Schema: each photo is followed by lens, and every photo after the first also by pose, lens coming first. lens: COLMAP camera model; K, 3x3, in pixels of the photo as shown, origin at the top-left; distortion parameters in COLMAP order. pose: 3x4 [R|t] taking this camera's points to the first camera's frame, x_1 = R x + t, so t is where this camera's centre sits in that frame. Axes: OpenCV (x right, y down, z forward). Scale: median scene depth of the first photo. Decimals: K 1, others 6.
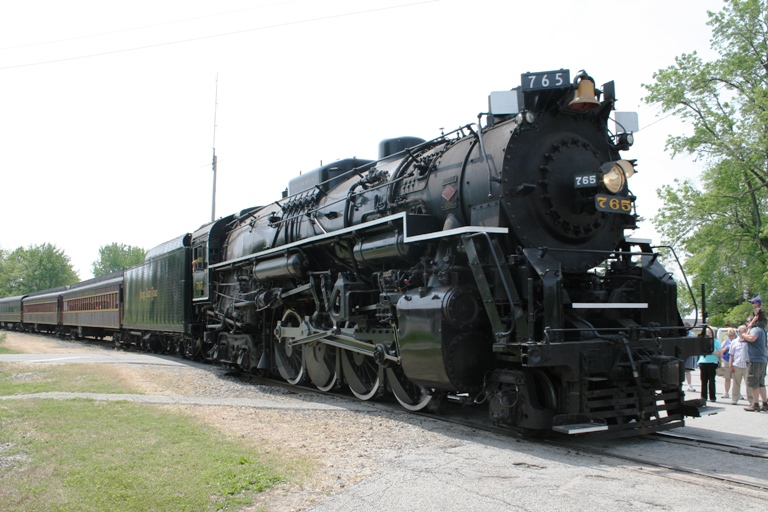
lens RADIAL K [[706.3, 0, 434.5], [0, 706.3, 298.9], [0, 0, 1]] dist [-0.143977, 0.000000]
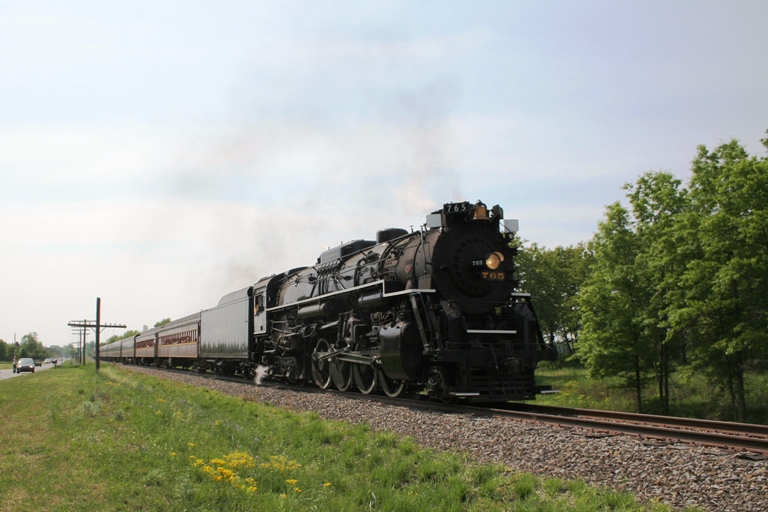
lens RADIAL K [[685.6, 0, 372.5], [0, 685.6, 287.7], [0, 0, 1]] dist [-0.118969, 0.055709]
pose [[0.990210, -0.008024, -0.139357, 0.145199], [-0.002518, 0.997157, -0.075313, 0.022913], [0.139566, 0.074927, 0.987374, -0.600869]]
